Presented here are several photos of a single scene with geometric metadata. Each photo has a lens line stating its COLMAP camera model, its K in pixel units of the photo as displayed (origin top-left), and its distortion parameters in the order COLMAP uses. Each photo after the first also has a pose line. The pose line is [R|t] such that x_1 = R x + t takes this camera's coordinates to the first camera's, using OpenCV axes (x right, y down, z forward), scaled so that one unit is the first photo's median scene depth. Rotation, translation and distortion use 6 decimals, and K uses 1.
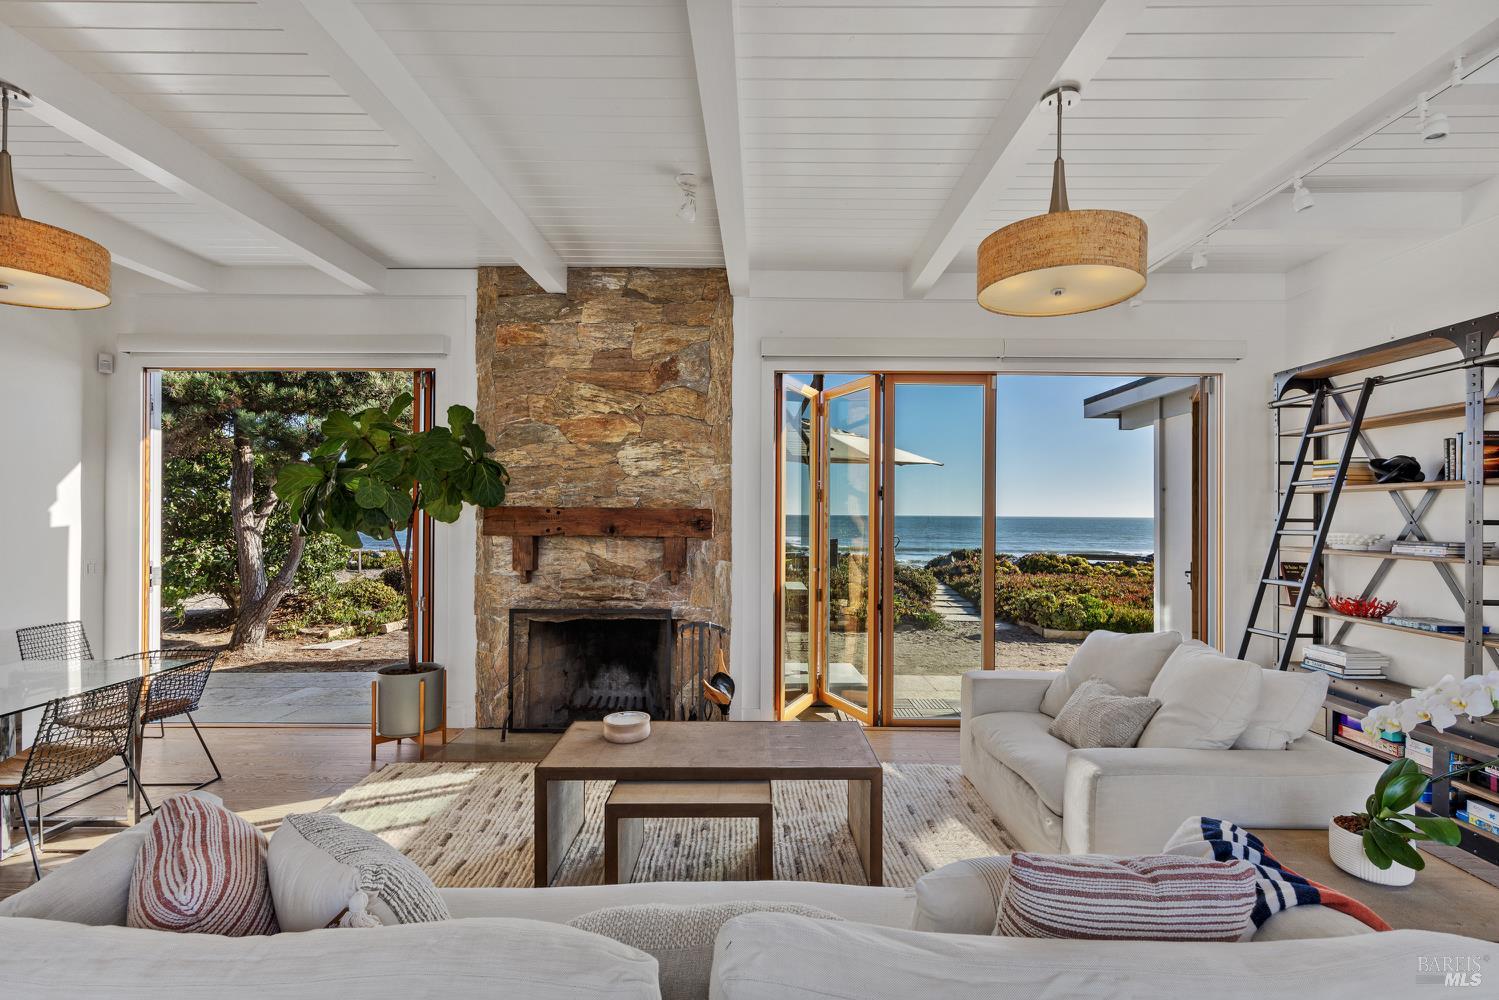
lens RADIAL K [[657.7, 0, 746.5], [0, 657.7, 512.8], [0, 0, 1]] dist [-0.005424, -0.000552]
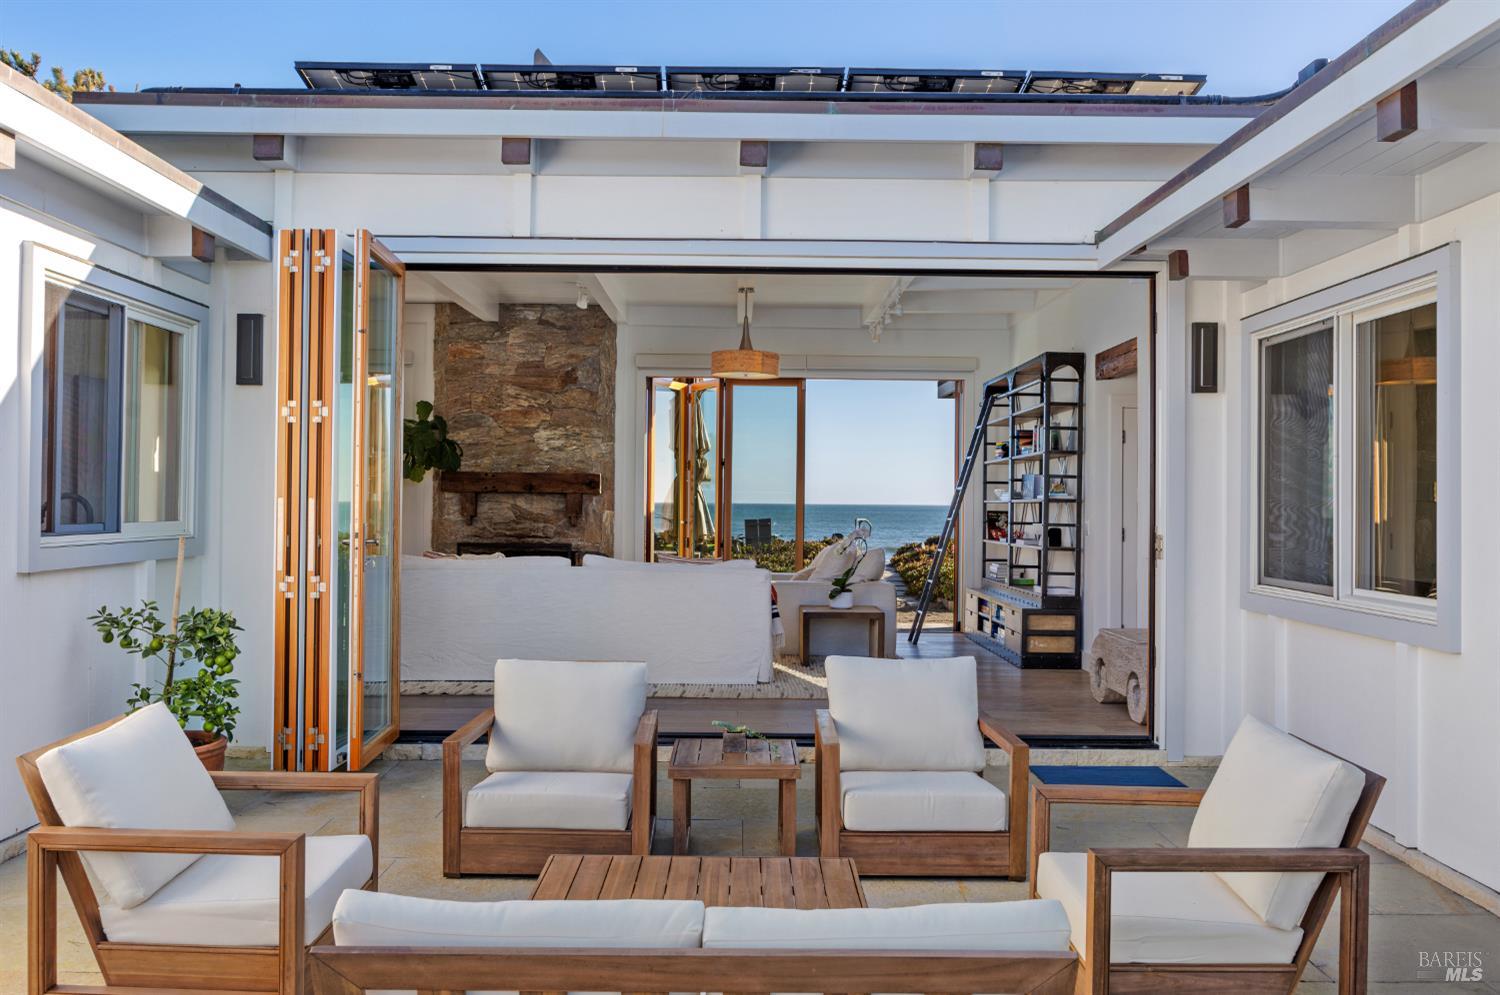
lens RADIAL K [[1286.4, 0, 757.1], [0, 1286.4, 483.6], [0, 0, 1]] dist [0.052796, 0.000843]
pose [[0.999537, 0.005427, 0.029953, 0.203821], [-0.005109, 0.999930, -0.010663, 0.042481], [-0.030009, 0.010505, 0.999494, -1.801718]]
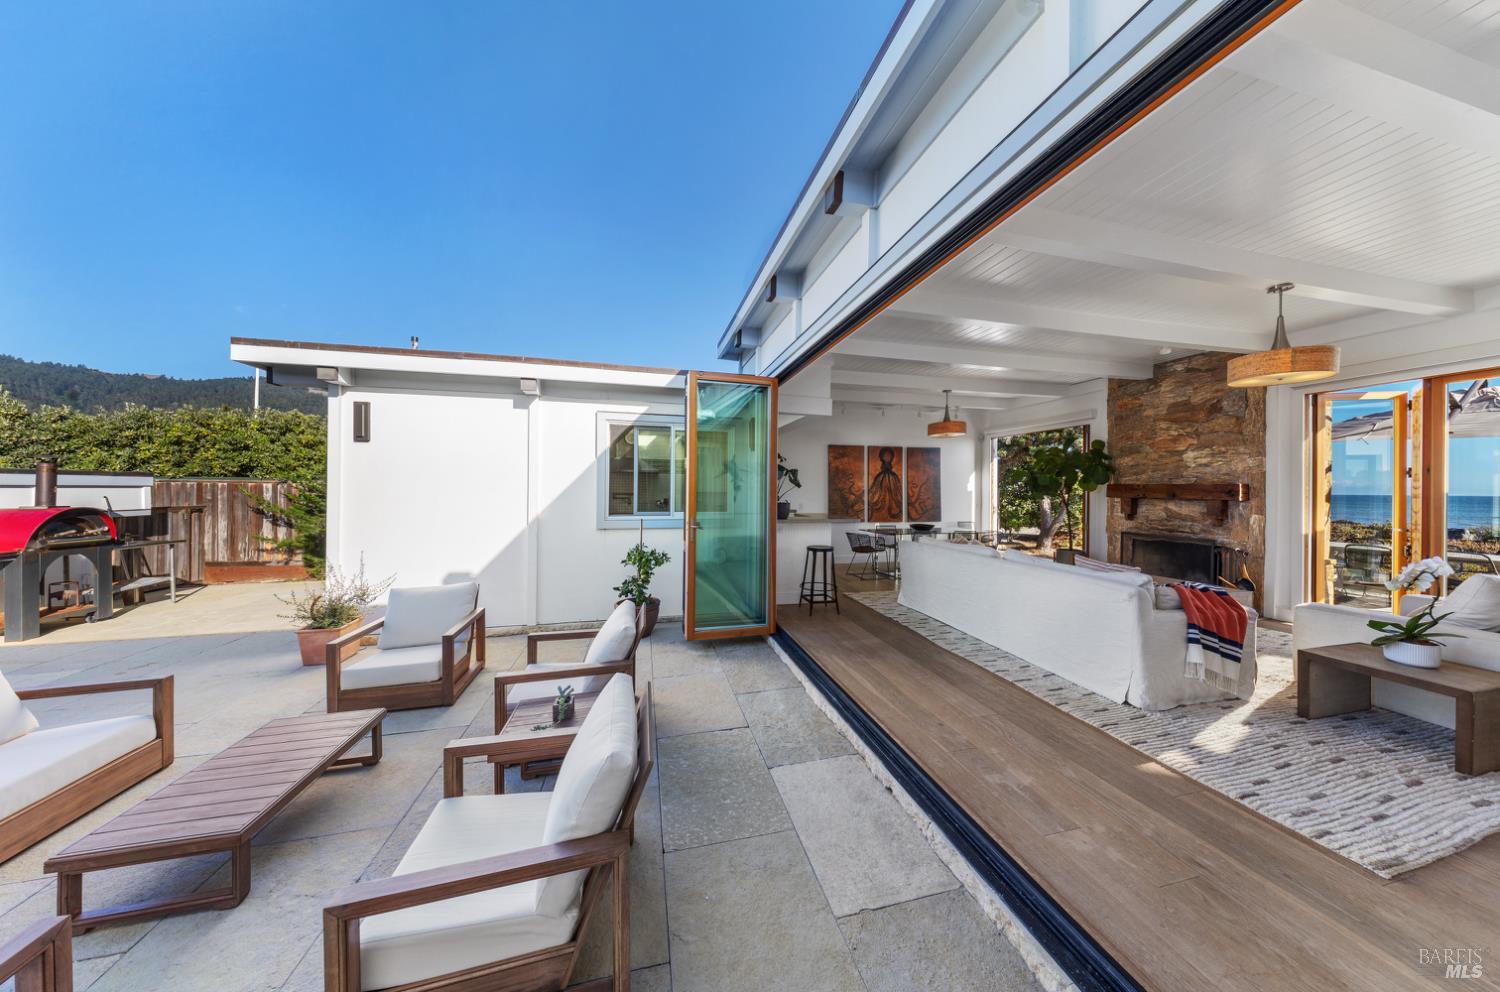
lens RADIAL K [[454.6, 0, 755.2], [0, 454.6, 489.9], [0, 0, 1]] dist [-0.000719, -0.000030]
pose [[0.260642, 0.001025, -0.965435, 0.753888], [-0.000780, 0.999999, 0.000852, 0.008676], [0.965435, 0.000531, 0.260642, -0.540730]]
